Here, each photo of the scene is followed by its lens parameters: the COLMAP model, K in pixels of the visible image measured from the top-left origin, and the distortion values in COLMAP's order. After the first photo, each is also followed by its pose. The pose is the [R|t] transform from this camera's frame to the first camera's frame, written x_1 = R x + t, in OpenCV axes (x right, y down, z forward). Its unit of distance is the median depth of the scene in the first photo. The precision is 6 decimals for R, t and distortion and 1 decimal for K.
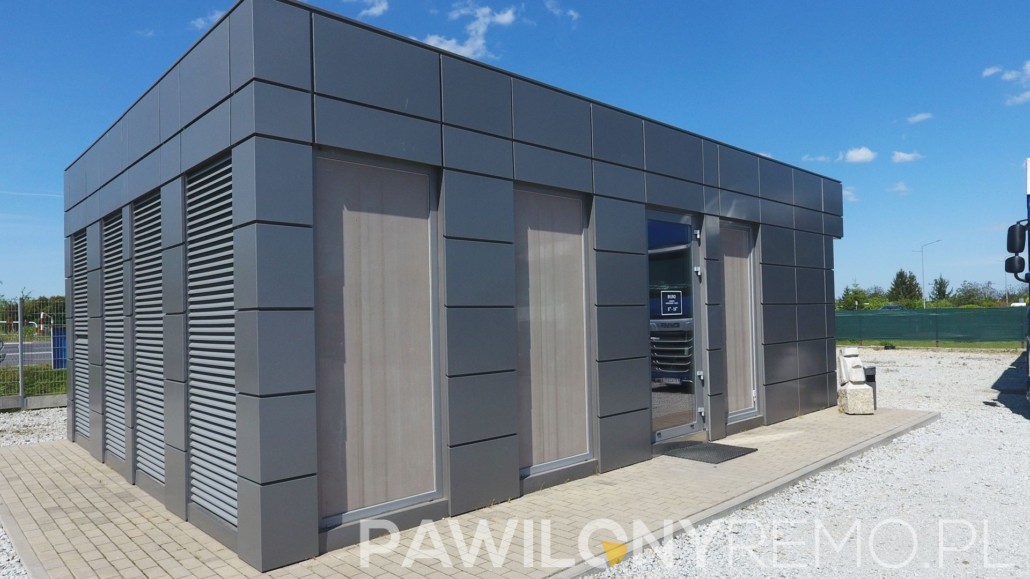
lens RADIAL K [[644.5, 0, 548.0], [0, 644.5, 299.1], [0, 0, 1]] dist [-0.010620, 0.004312]
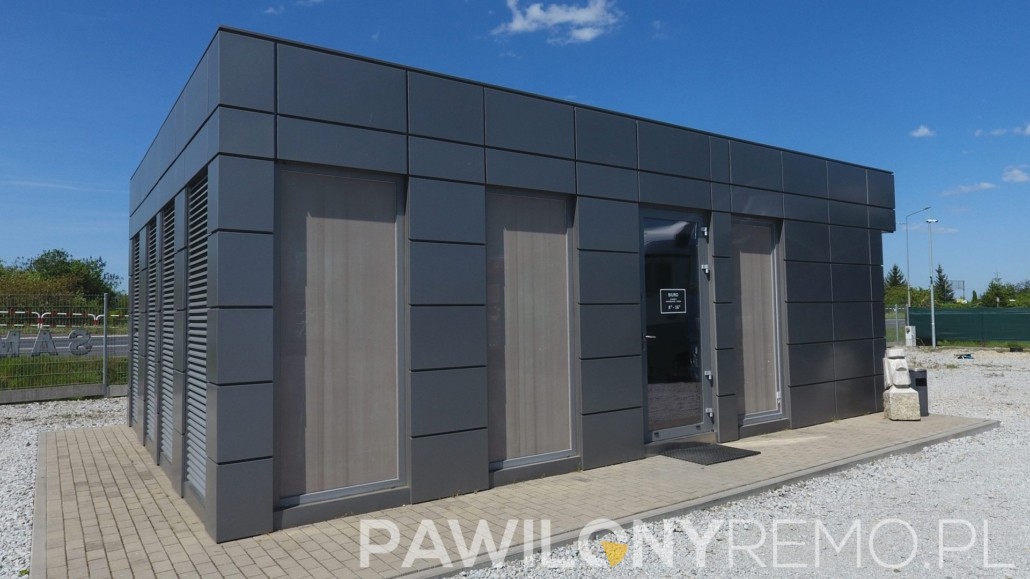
lens RADIAL K [[669.1, 0, 568.0], [0, 669.1, 273.9], [0, 0, 1]] dist [-0.010266, 0.004836]
pose [[0.991184, -0.003025, -0.132458, 0.195784], [-0.001075, 0.999523, -0.030874, -0.004521], [0.132488, 0.030744, 0.990708, -0.050033]]
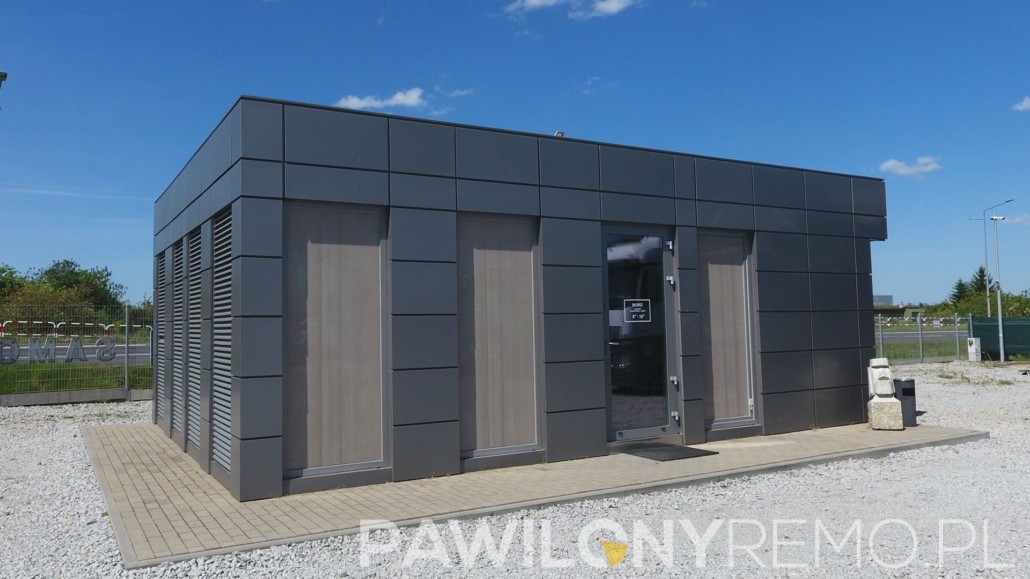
lens RADIAL K [[757.8, 0, 507.8], [0, 757.8, 267.7], [0, 0, 1]] dist [-0.006869, 0.004929]
pose [[0.969518, -0.013228, -0.244662, 0.339984], [0.002032, 0.998941, -0.045959, -0.009243], [0.245011, 0.044061, 0.968519, -0.311963]]
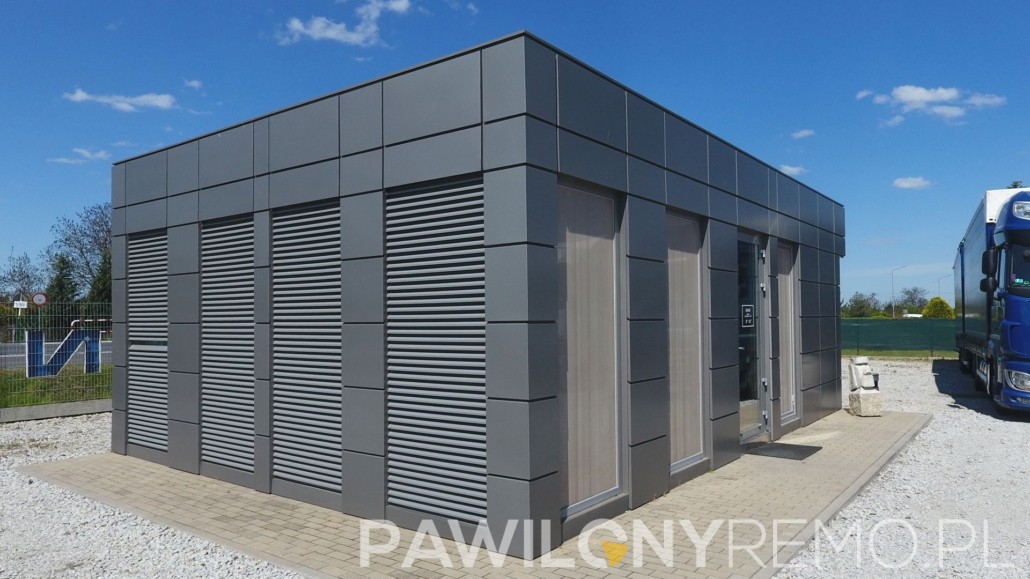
lens RADIAL K [[669.1, 0, 553.7], [0, 669.1, 300.3], [0, 0, 1]] dist [-0.010266, 0.004836]
pose [[0.987205, 0.015295, 0.158719, -0.369309], [-0.014201, 0.999867, -0.008023, -0.007572], [-0.158820, 0.005667, 0.987291, -0.086948]]
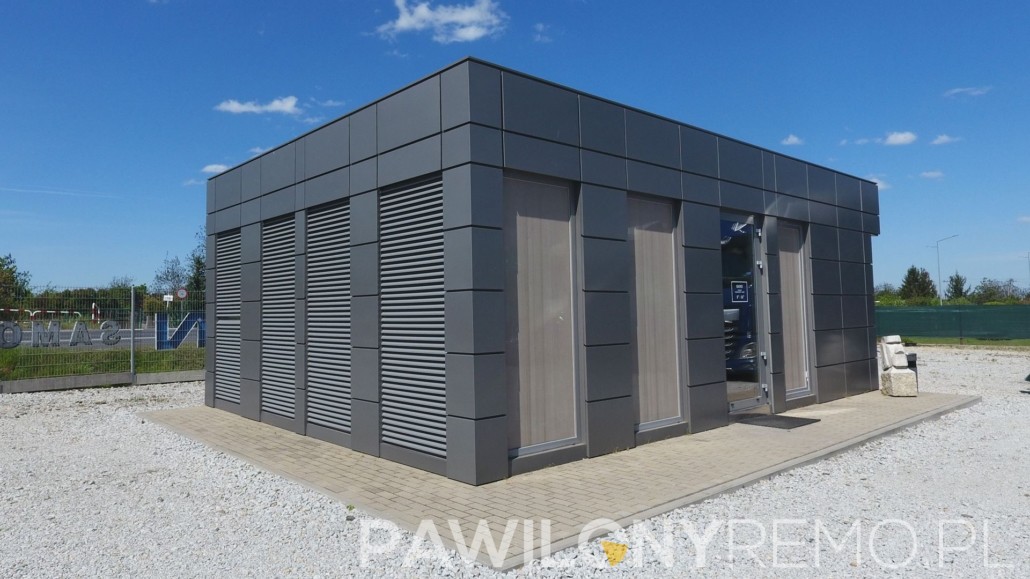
lens RADIAL K [[669.1, 0, 500.5], [0, 669.1, 270.4], [0, 0, 1]] dist [-0.010266, 0.004836]
pose [[0.998238, 0.002563, -0.059288, -0.192168], [-0.004727, 0.999327, -0.036388, 0.015823], [0.059155, 0.036604, 0.997578, -0.256632]]
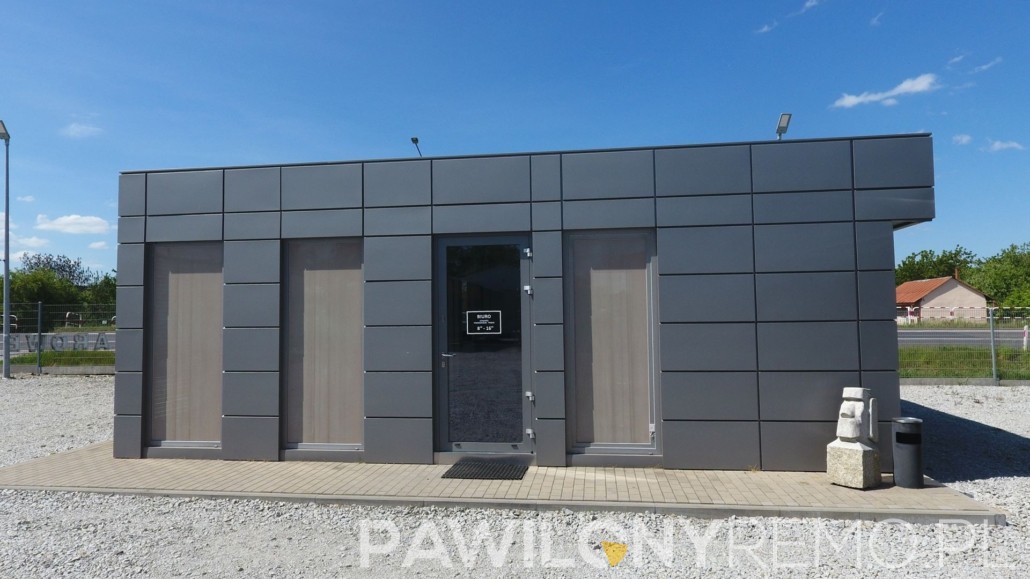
lens RADIAL K [[644.5, 0, 534.6], [0, 644.5, 281.8], [0, 0, 1]] dist [-0.010620, 0.004312]
pose [[0.622112, -0.026331, -0.782485, 1.238901], [0.017190, 0.999653, -0.019973, -0.043951], [0.782739, -0.001026, 0.622349, 0.482511]]
